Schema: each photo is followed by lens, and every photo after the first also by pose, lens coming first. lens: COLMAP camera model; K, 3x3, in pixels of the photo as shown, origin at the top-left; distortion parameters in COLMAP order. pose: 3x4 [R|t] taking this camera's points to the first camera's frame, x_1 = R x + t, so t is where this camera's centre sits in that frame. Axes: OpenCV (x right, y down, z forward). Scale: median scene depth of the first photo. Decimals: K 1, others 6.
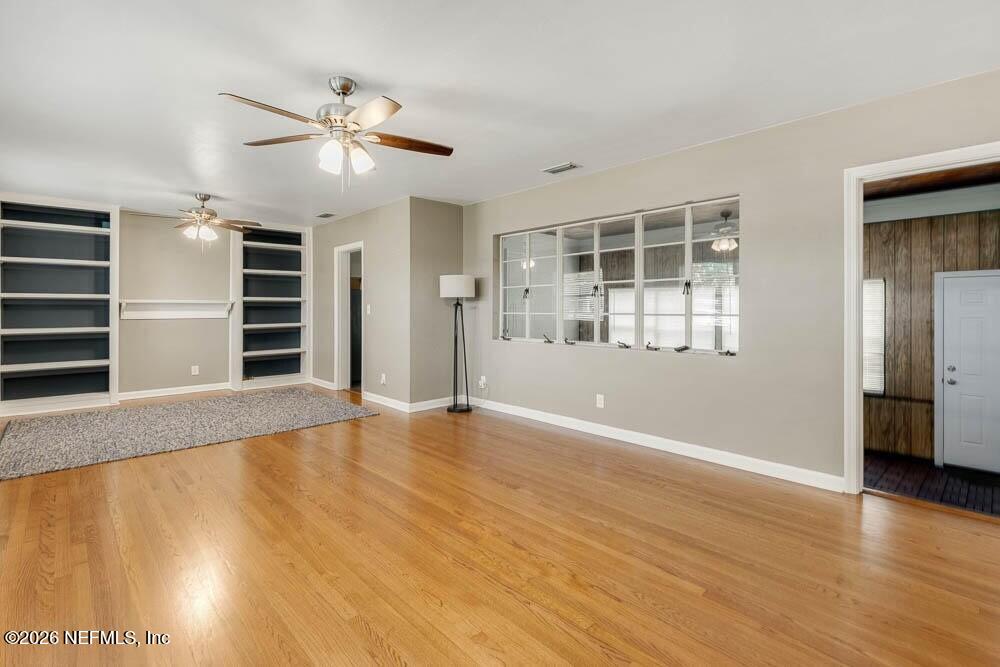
lens RADIAL K [[460.7, 0, 513.8], [0, 460.7, 308.8], [0, 0, 1]] dist [0.014476, -0.000296]
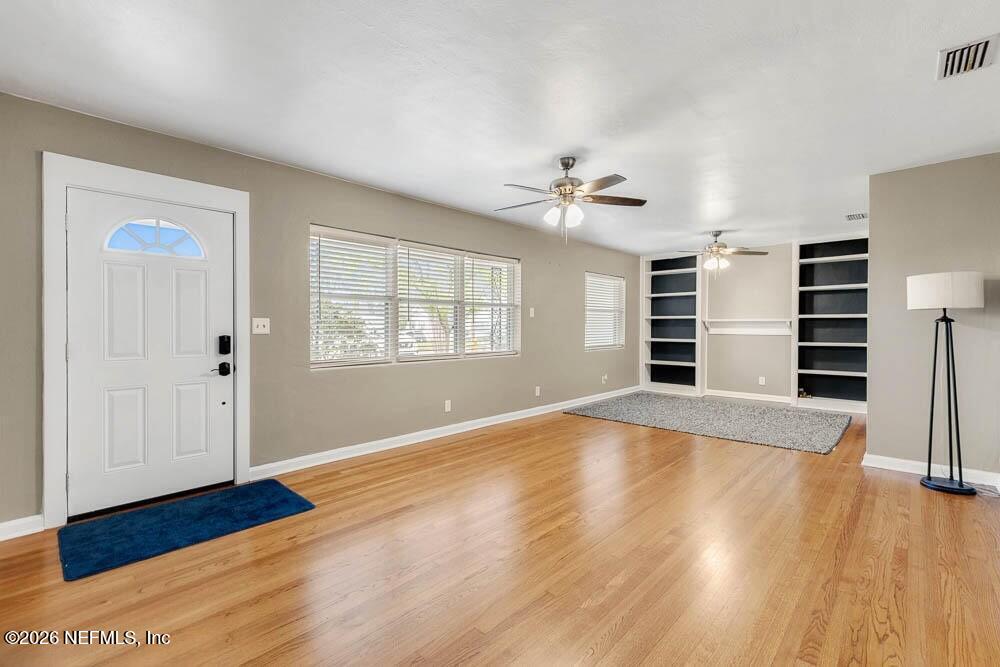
lens RADIAL K [[460.7, 0, 502.5], [0, 460.7, 327.9], [0, 0, 1]] dist [0.014476, -0.000296]
pose [[0.059718, 0.005063, -0.998202, 0.459377], [-0.005982, 0.999971, 0.004714, 0.002713], [0.998197, 0.005690, 0.059747, 0.342999]]
